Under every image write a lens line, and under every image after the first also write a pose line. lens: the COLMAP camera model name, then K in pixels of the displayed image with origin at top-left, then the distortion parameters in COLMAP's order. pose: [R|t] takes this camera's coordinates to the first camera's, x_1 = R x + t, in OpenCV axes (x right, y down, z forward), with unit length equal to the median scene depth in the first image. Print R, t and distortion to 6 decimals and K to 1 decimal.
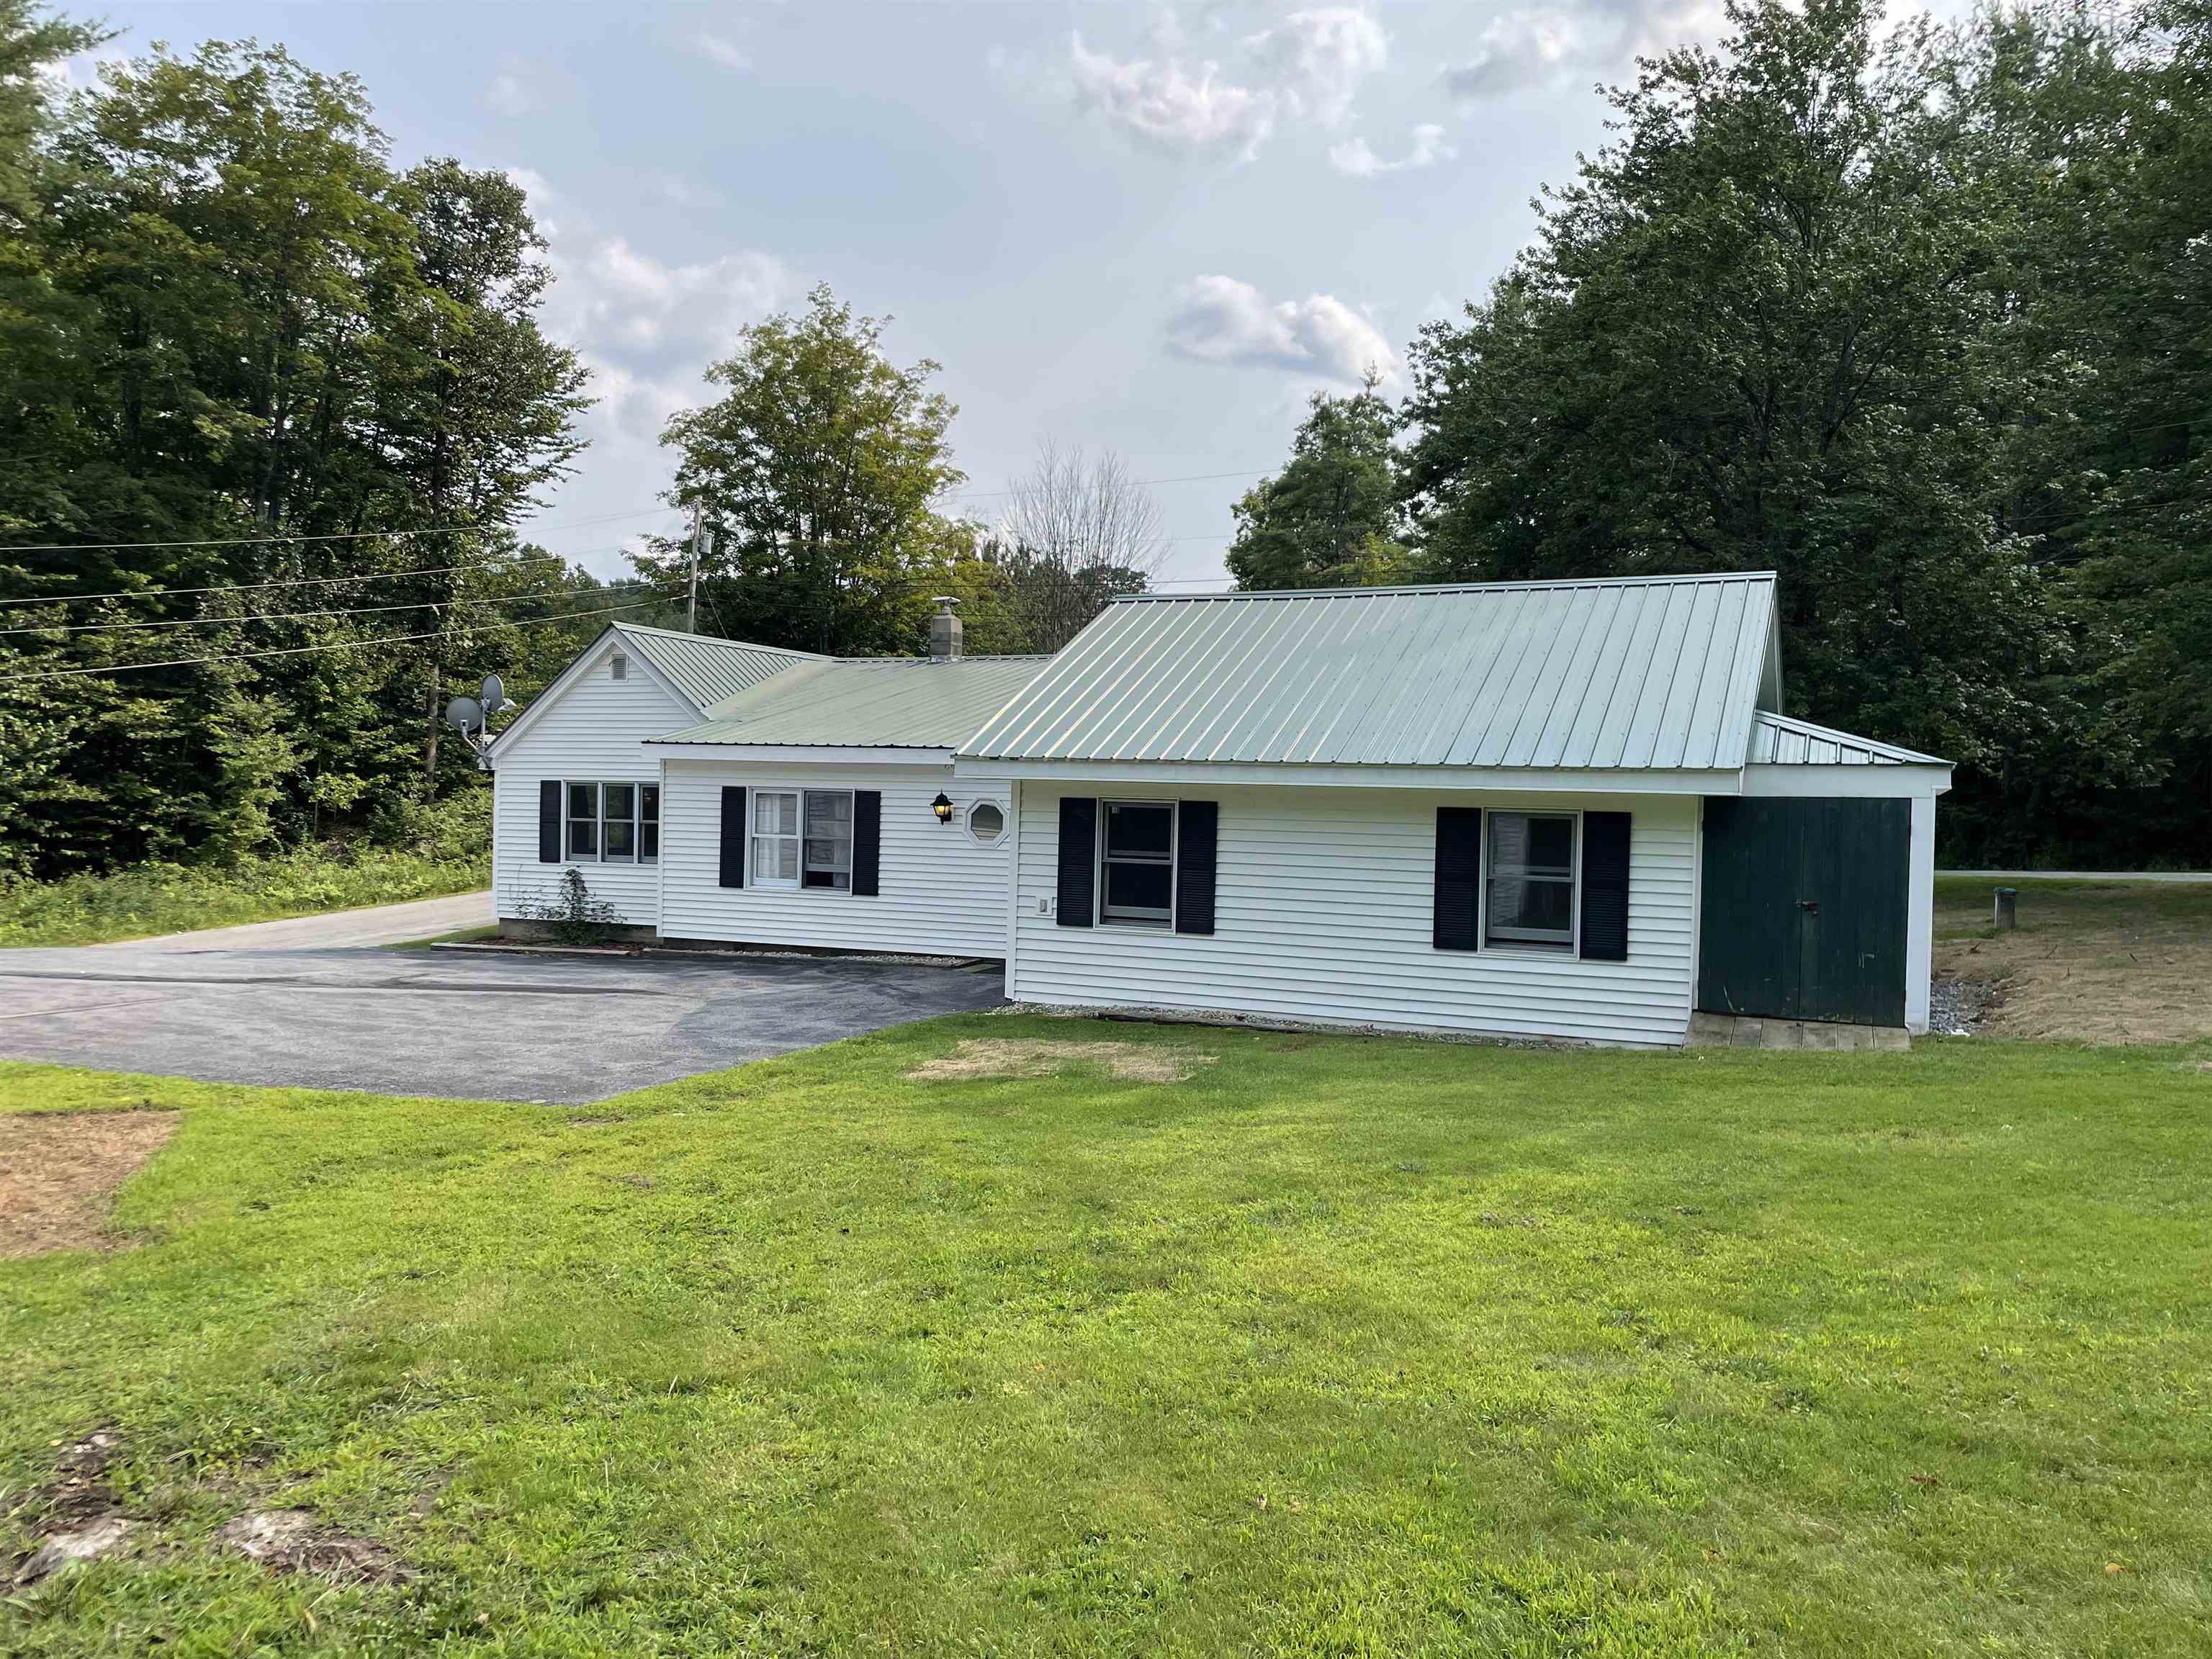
lens RADIAL K [[1716.4, 0, 1112.4], [0, 1716.4, 820.0], [0, 0, 1]] dist [0.087100, -0.116808]
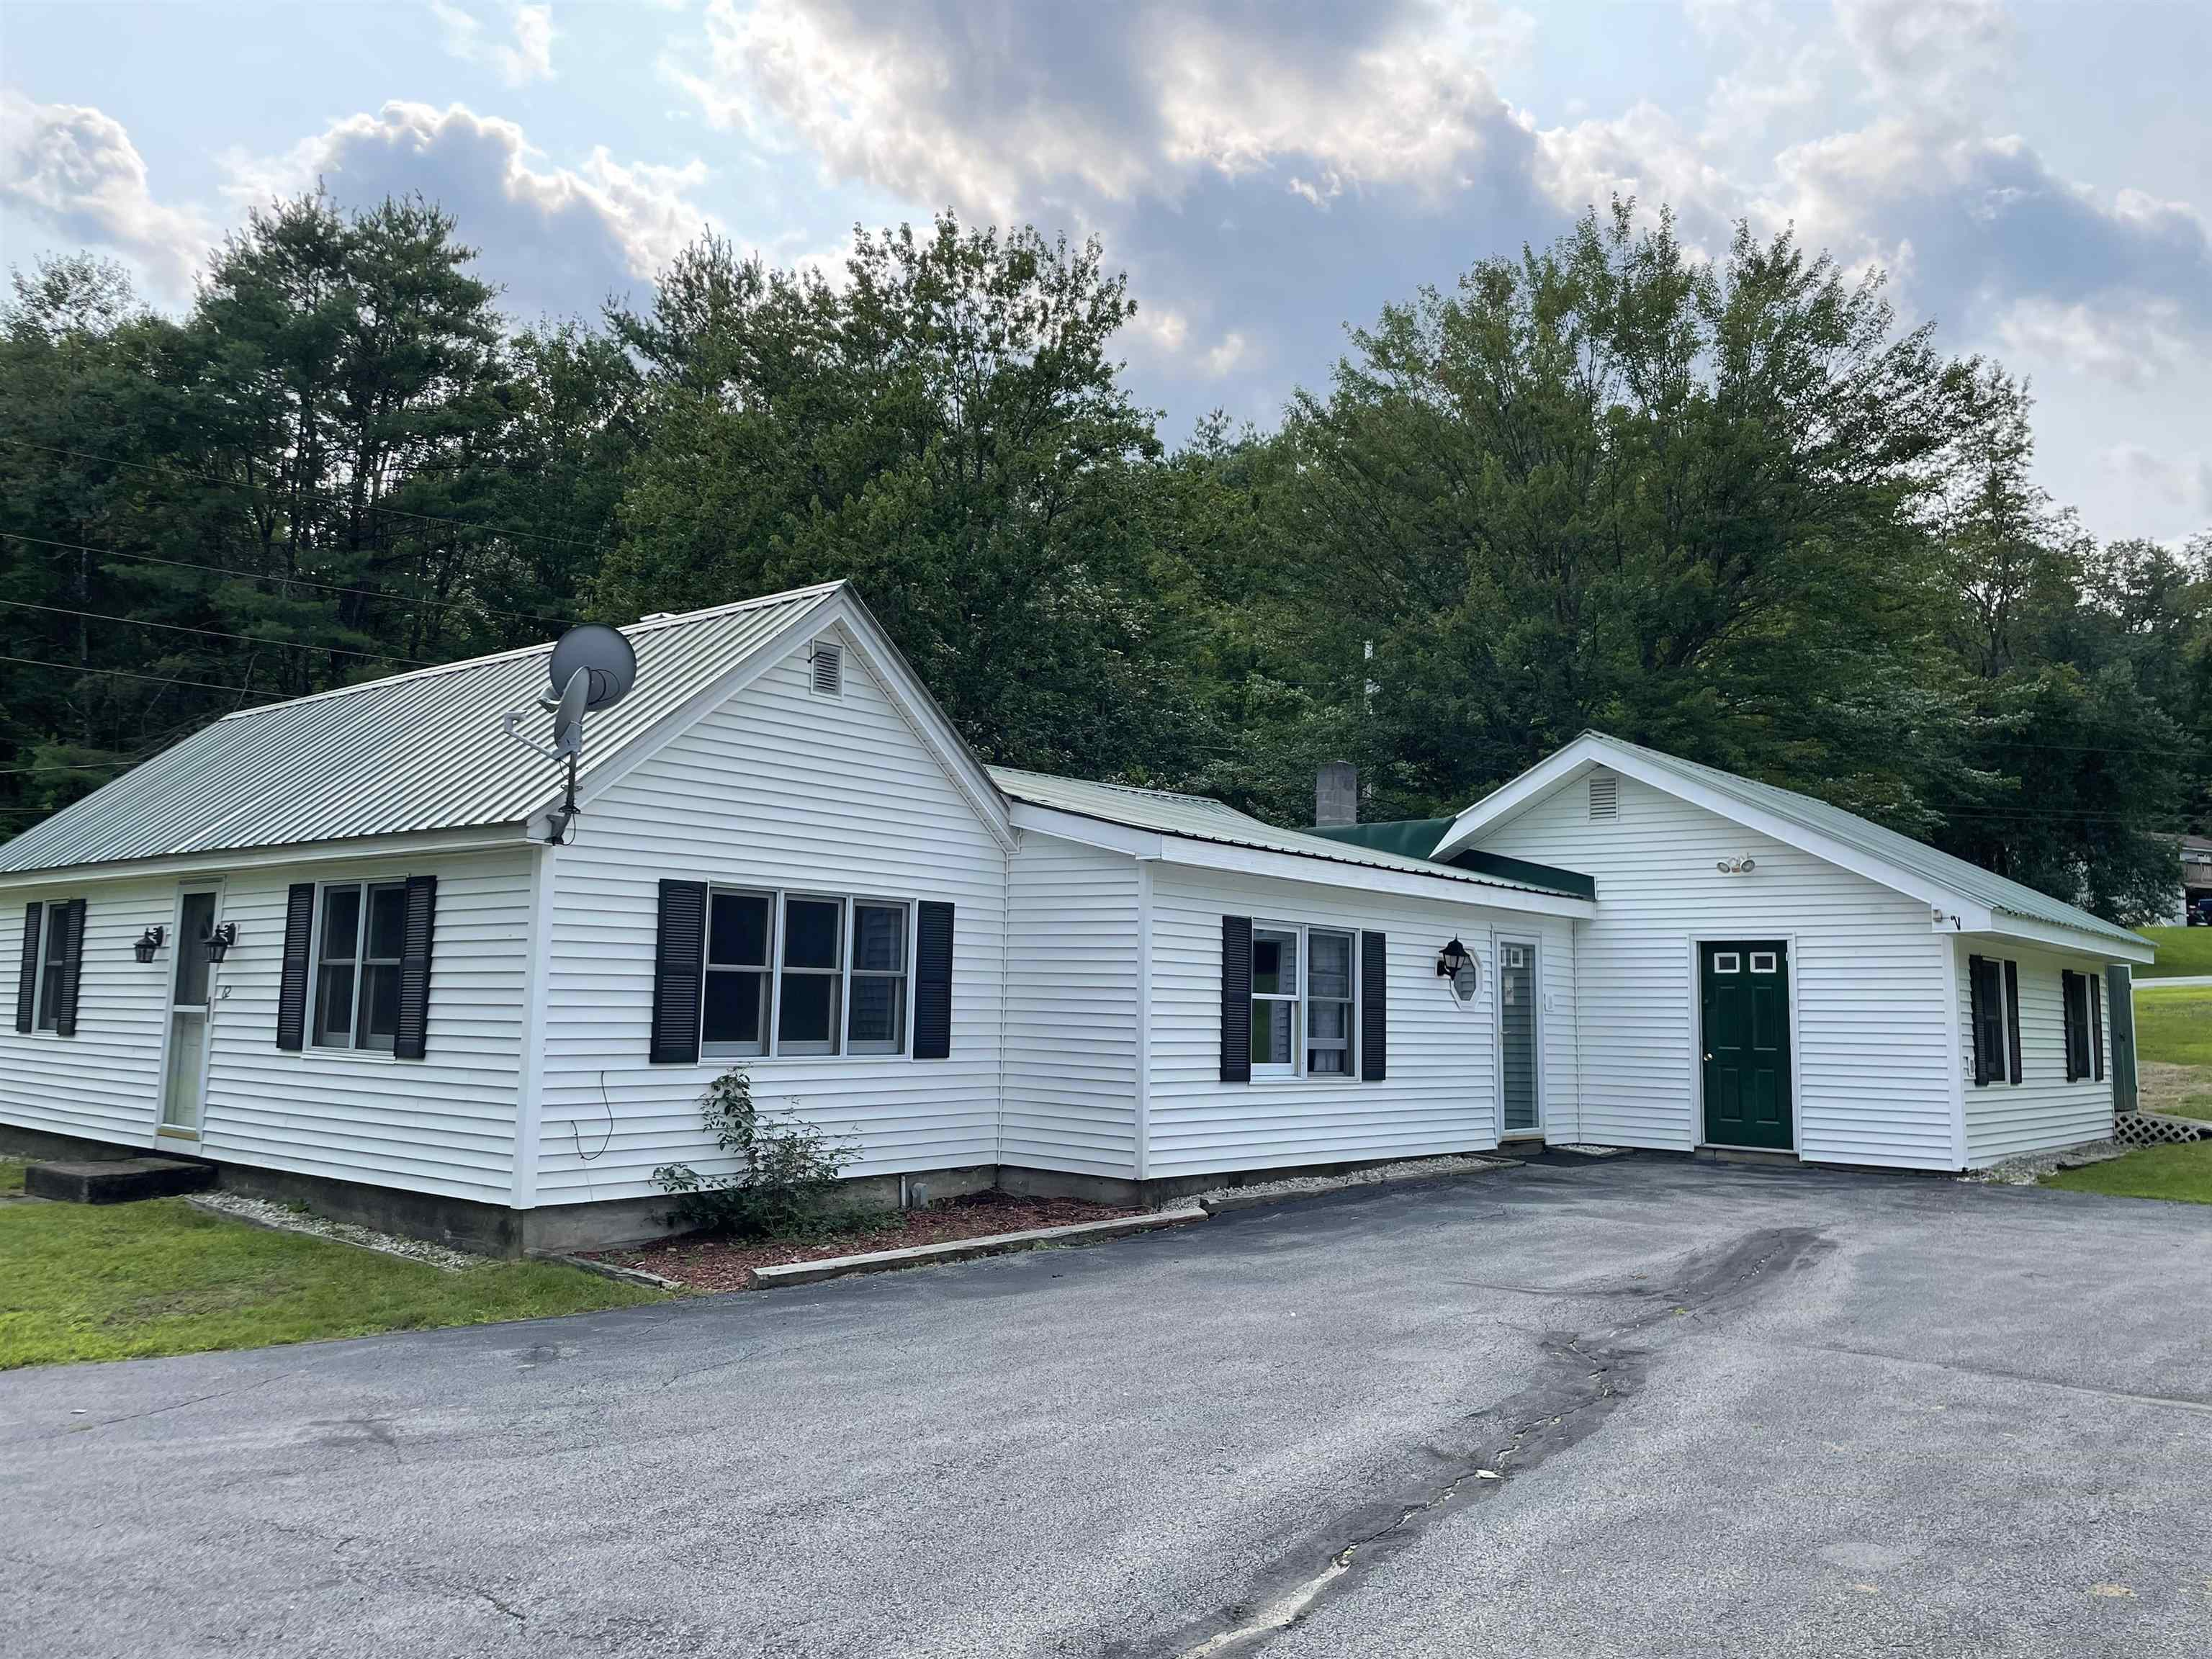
lens RADIAL K [[1716.4, 0, 1112.4], [0, 1716.4, 820.0], [0, 0, 1]] dist [0.087100, -0.116808]
pose [[0.262656, 0.042612, 0.963948, -0.750447], [-0.049293, 0.998312, -0.030700, -0.031310], [-0.963630, -0.039452, 0.264313, 0.804035]]
